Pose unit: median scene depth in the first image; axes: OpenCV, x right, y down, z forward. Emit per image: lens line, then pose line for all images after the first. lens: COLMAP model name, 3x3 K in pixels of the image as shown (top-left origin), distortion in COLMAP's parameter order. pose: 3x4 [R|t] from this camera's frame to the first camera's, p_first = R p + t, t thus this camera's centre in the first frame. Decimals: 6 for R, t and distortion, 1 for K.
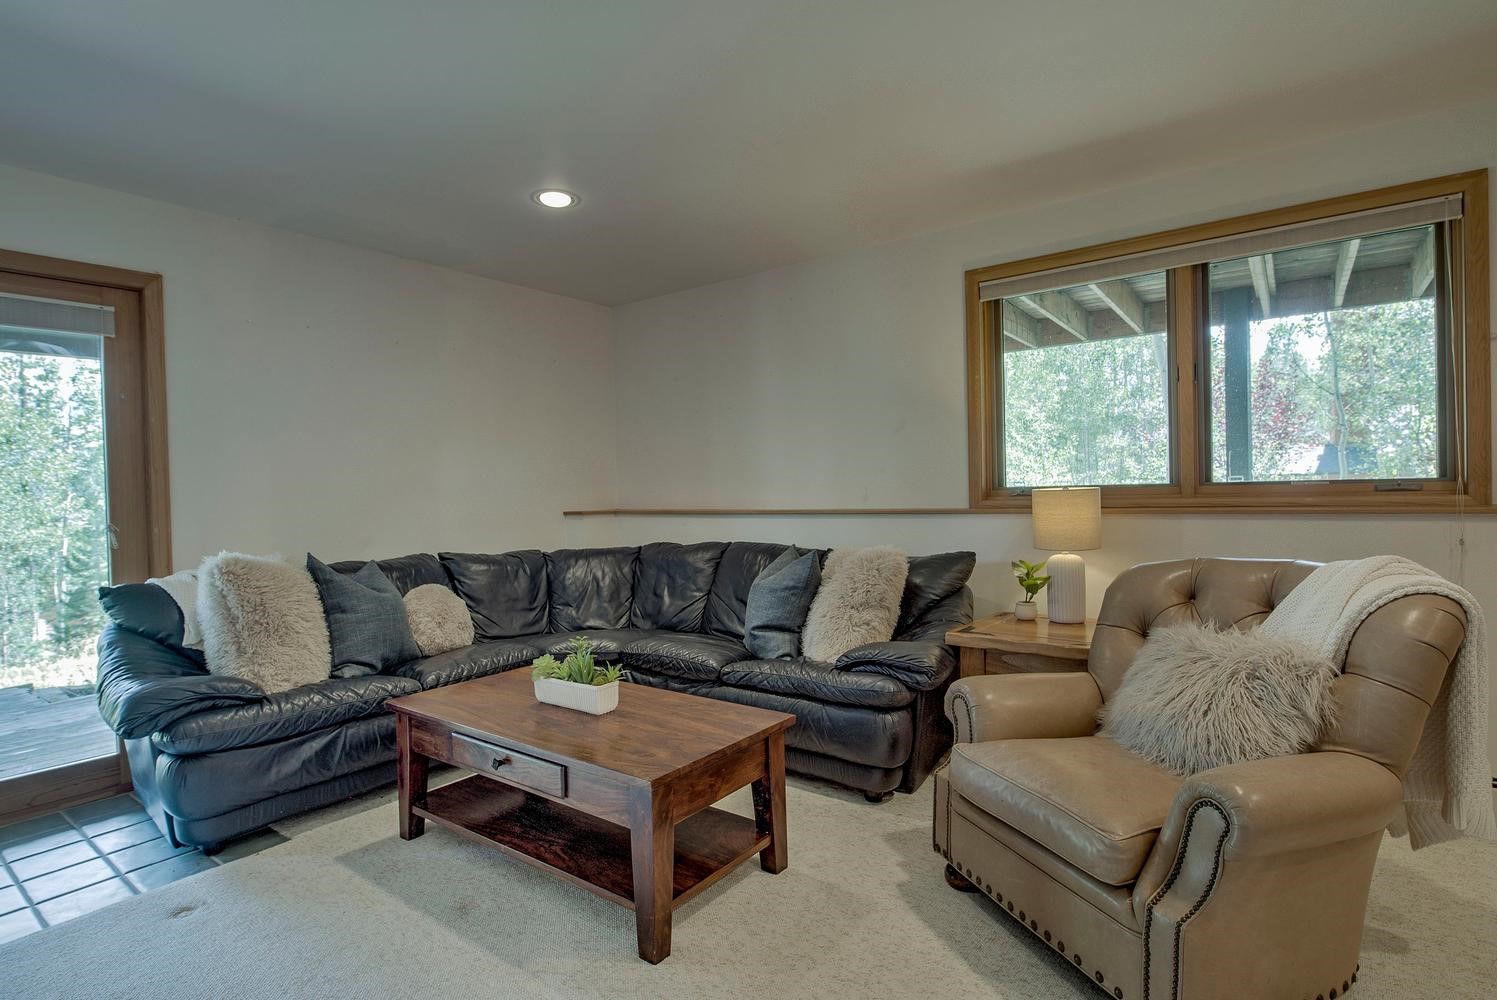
lens RADIAL K [[746.6, 0, 748.5], [0, 746.6, 500.0], [0, 0, 1]] dist [-0.014091, -0.001236]
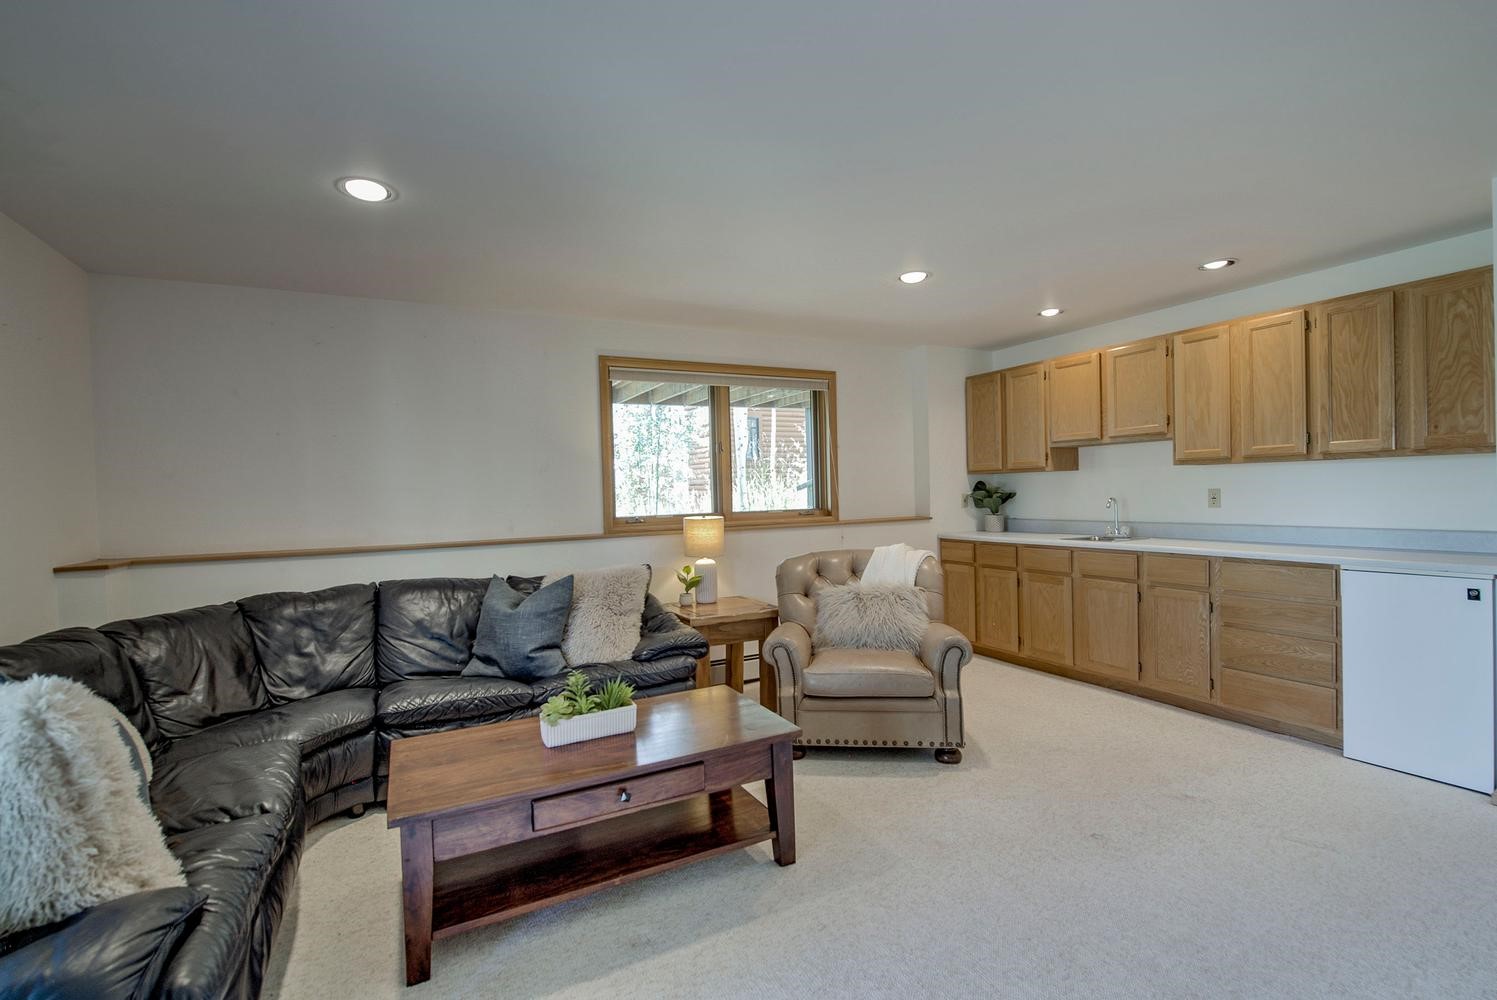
lens RADIAL K [[661.6, 0, 738.7], [0, 661.6, 502.7], [0, 0, 1]] dist [-0.016293, -0.000418]
pose [[0.444555, -0.001231, 0.895751, -0.801669], [0.029285, 0.999484, -0.013161, -0.027177], [-0.895273, 0.032083, 0.444362, 0.321955]]
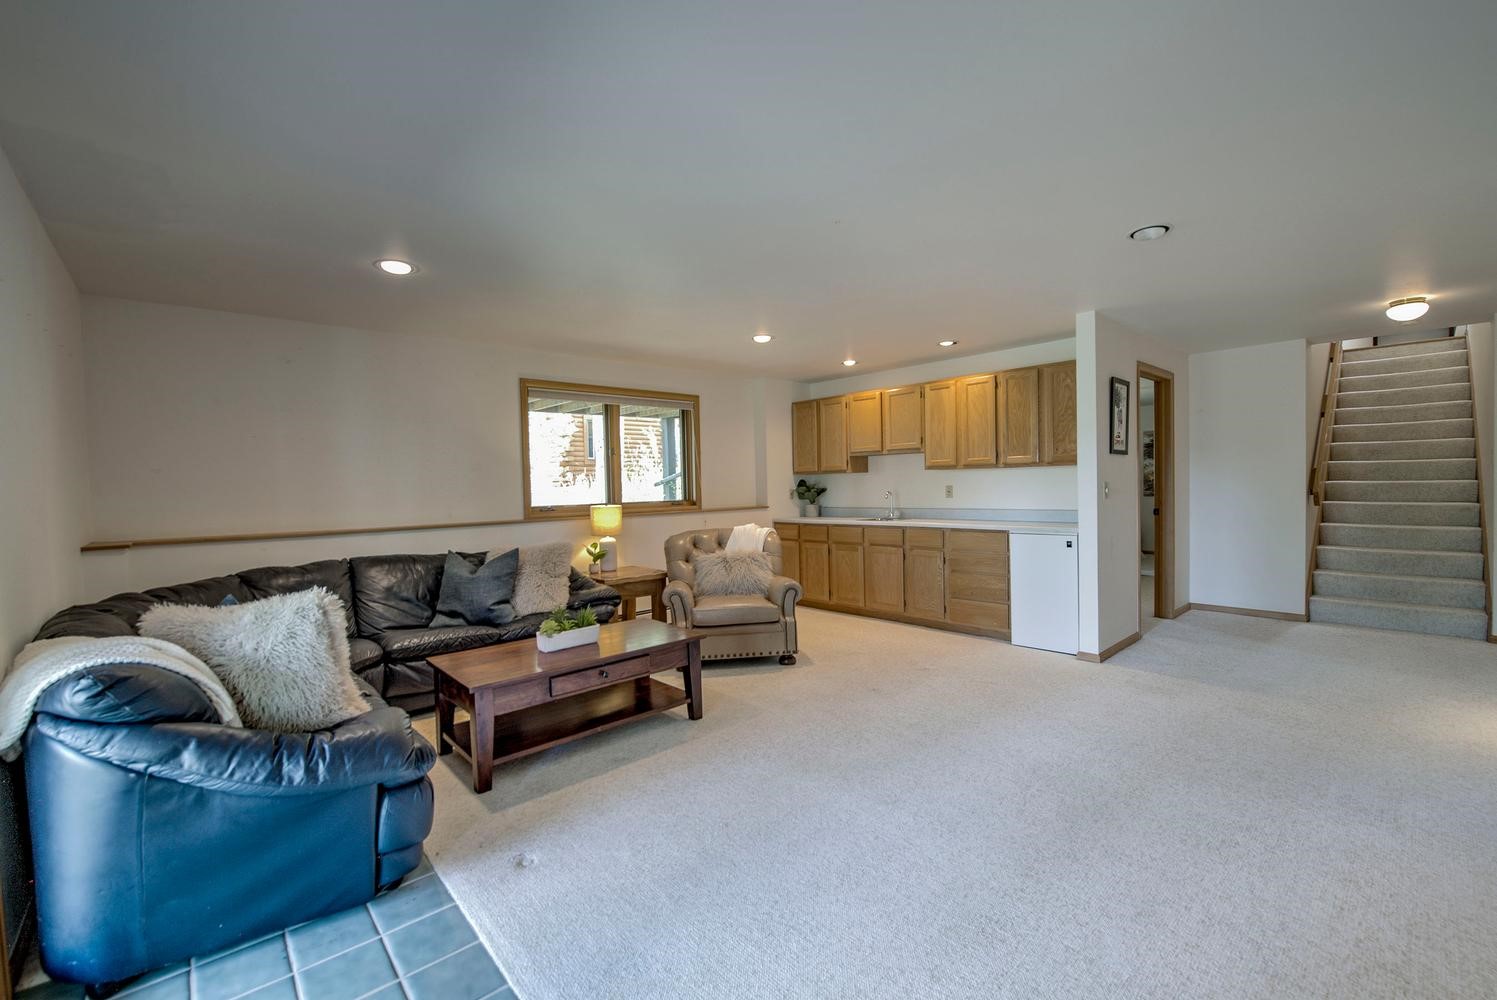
lens RADIAL K [[621.2, 0, 740.6], [0, 621.2, 500.8], [0, 0, 1]] dist [-0.021658, -0.000297]
pose [[0.193640, -0.003746, 0.981065, -1.202420], [0.033679, 0.999429, -0.002832, -0.013392], [-0.980494, 0.033589, 0.193656, 0.311106]]
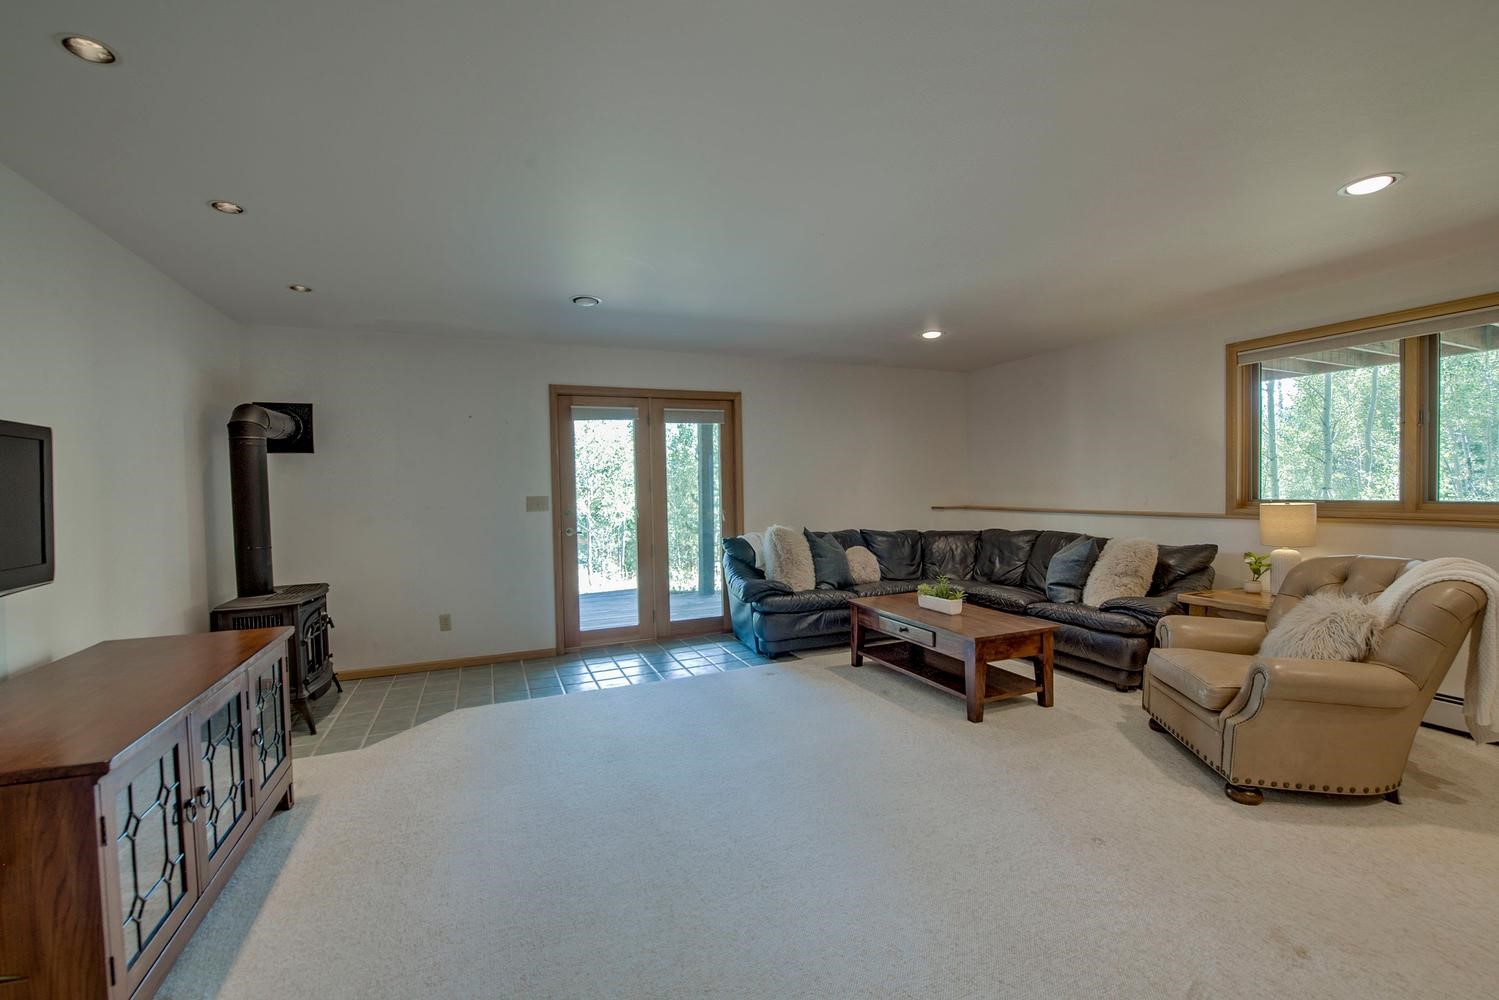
lens RADIAL K [[621.4, 0, 749.5], [0, 621.4, 500.0], [0, 0, 1]] dist [-0.009270, -0.000169]
pose [[0.867764, 0.020666, -0.496546, 0.117733], [-0.011142, 0.999693, 0.022136, -0.038147], [0.496851, -0.013677, 0.867728, -0.557001]]
